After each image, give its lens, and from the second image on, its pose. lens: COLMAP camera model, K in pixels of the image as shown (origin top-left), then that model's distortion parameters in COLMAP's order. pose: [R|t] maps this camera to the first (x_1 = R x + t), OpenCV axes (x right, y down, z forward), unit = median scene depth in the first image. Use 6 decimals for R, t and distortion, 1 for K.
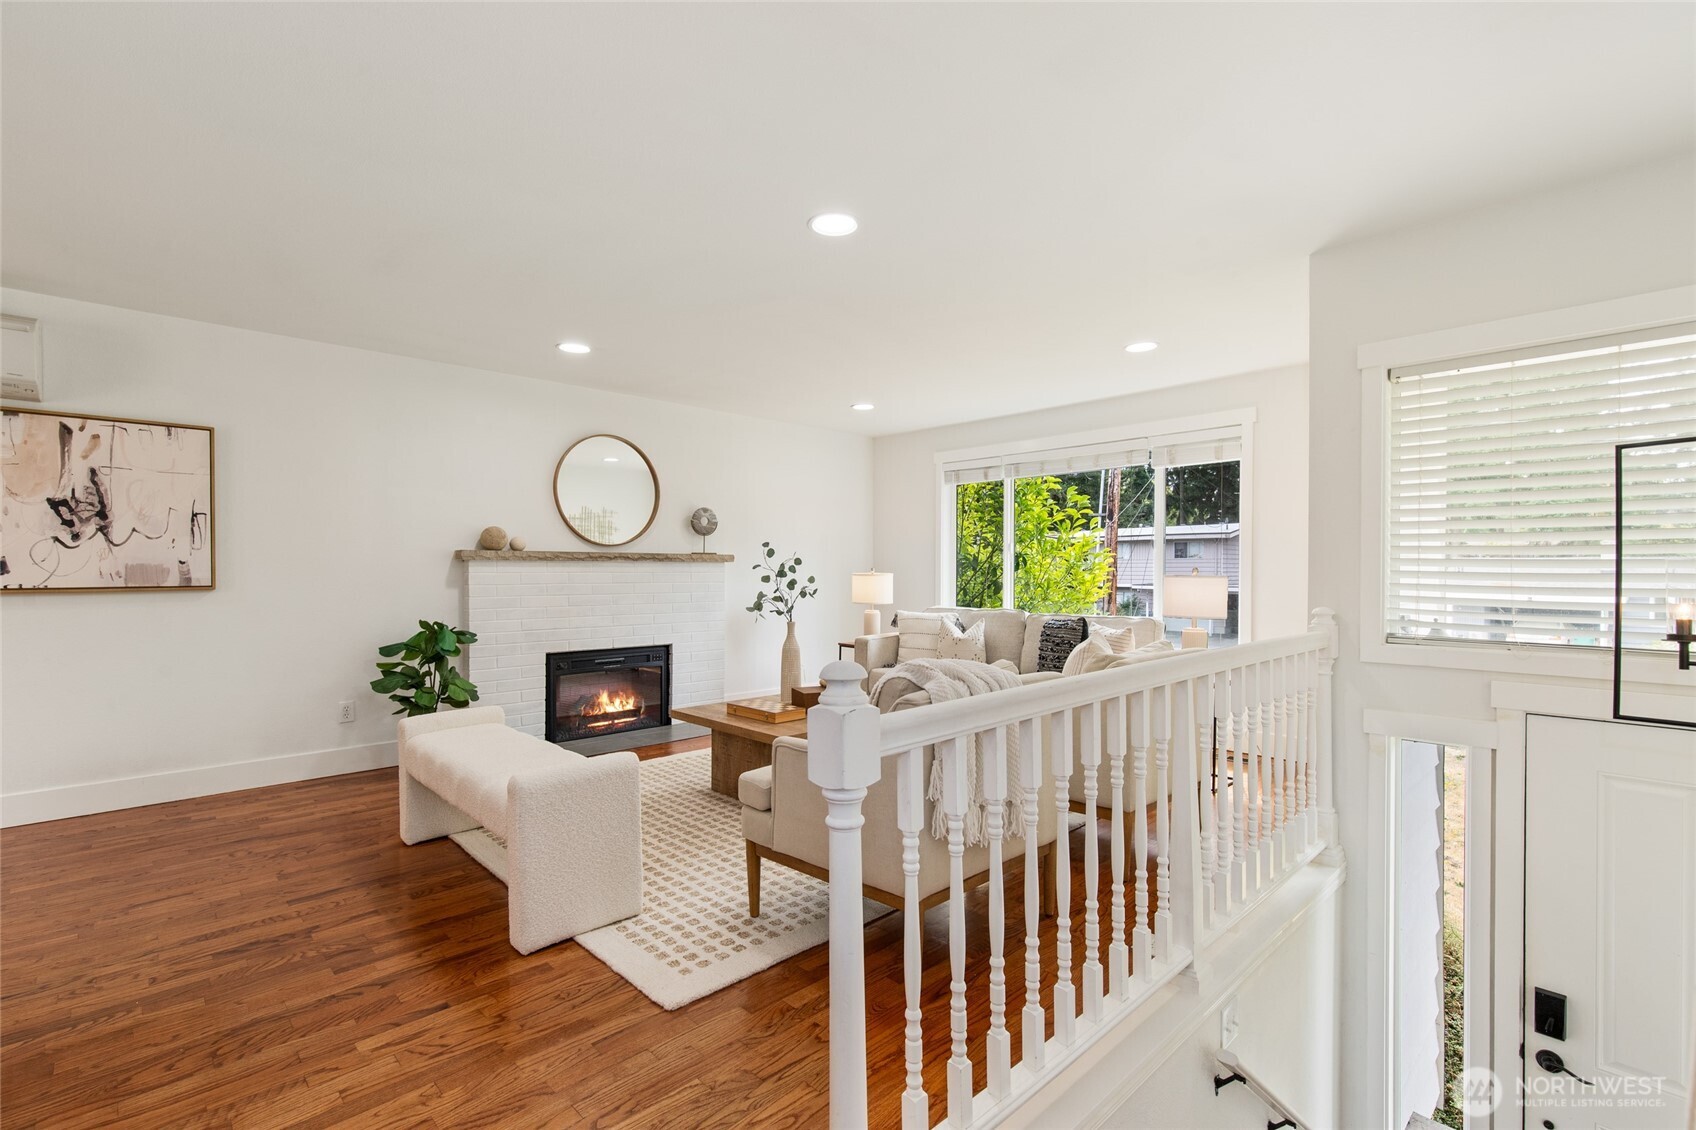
lens RADIAL K [[768.5, 0, 847.9], [0, 768.5, 580.8], [0, 0, 1]] dist [-0.000573, -0.000203]
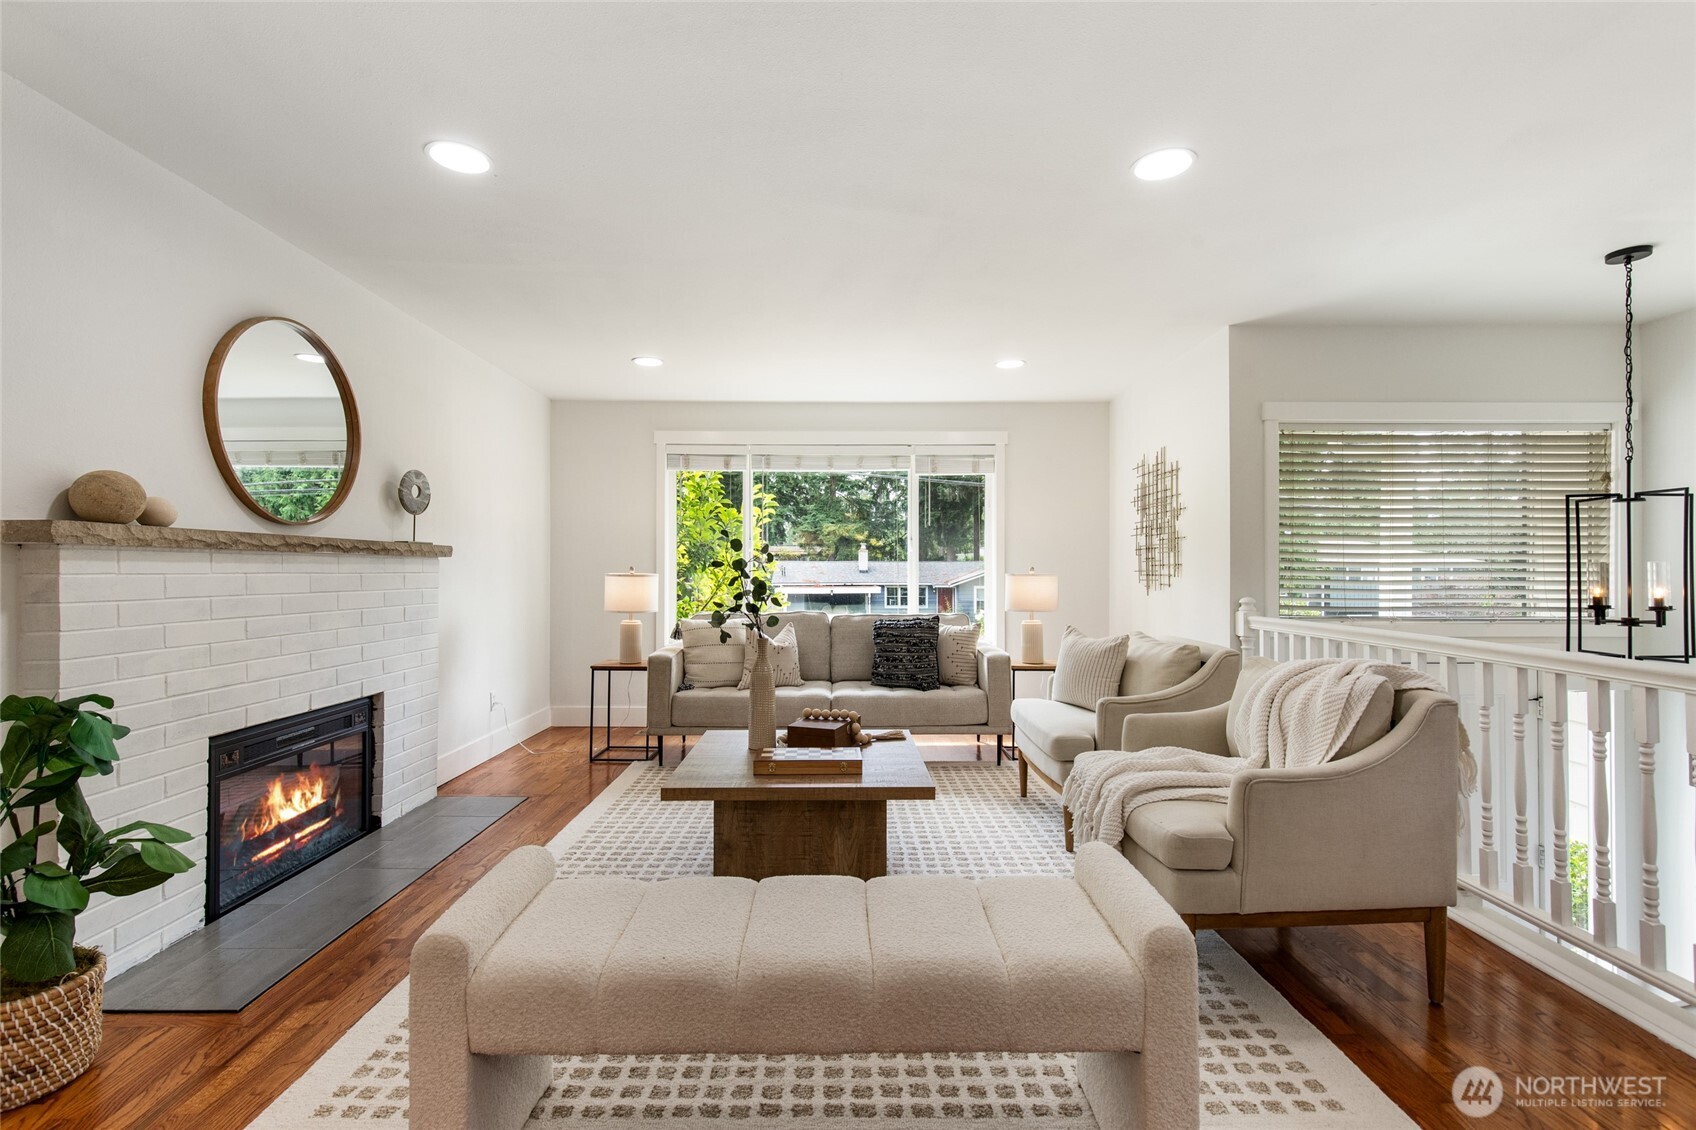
lens RADIAL K [[763.2, 0, 849.0], [0, 763.2, 572.3], [0, 0, 1]] dist [0.001457, -0.000081]
pose [[0.678897, -0.000920, 0.734233, -0.550475], [0.009091, 0.999933, -0.007153, -0.004901], [-0.734178, 0.011531, 0.678859, 0.426625]]
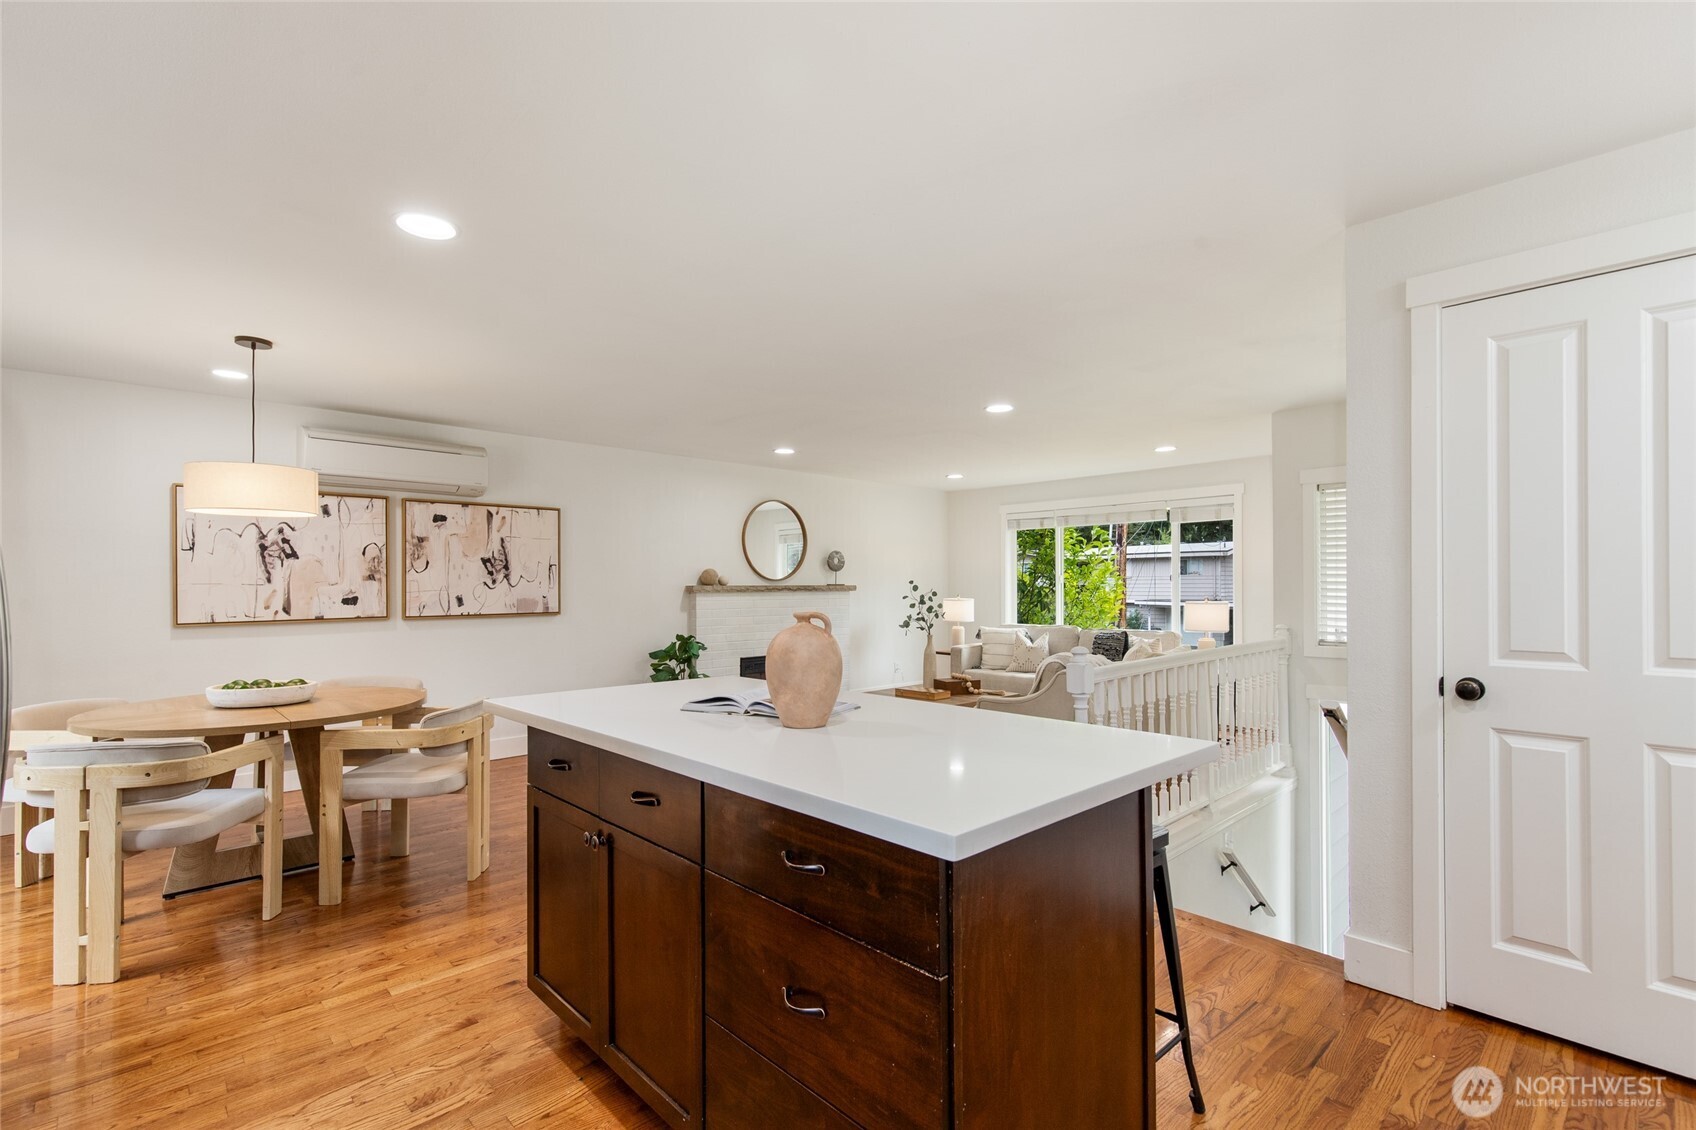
lens RADIAL K [[775.7, 0, 841.9], [0, 775.7, 583.9], [0, 0, 1]] dist [0.000959, 0.000037]
pose [[0.999994, -0.003274, -0.000699, -0.239344], [0.003263, 0.999866, -0.016053, -0.020556], [0.000751, 0.016051, 0.999871, -0.488210]]
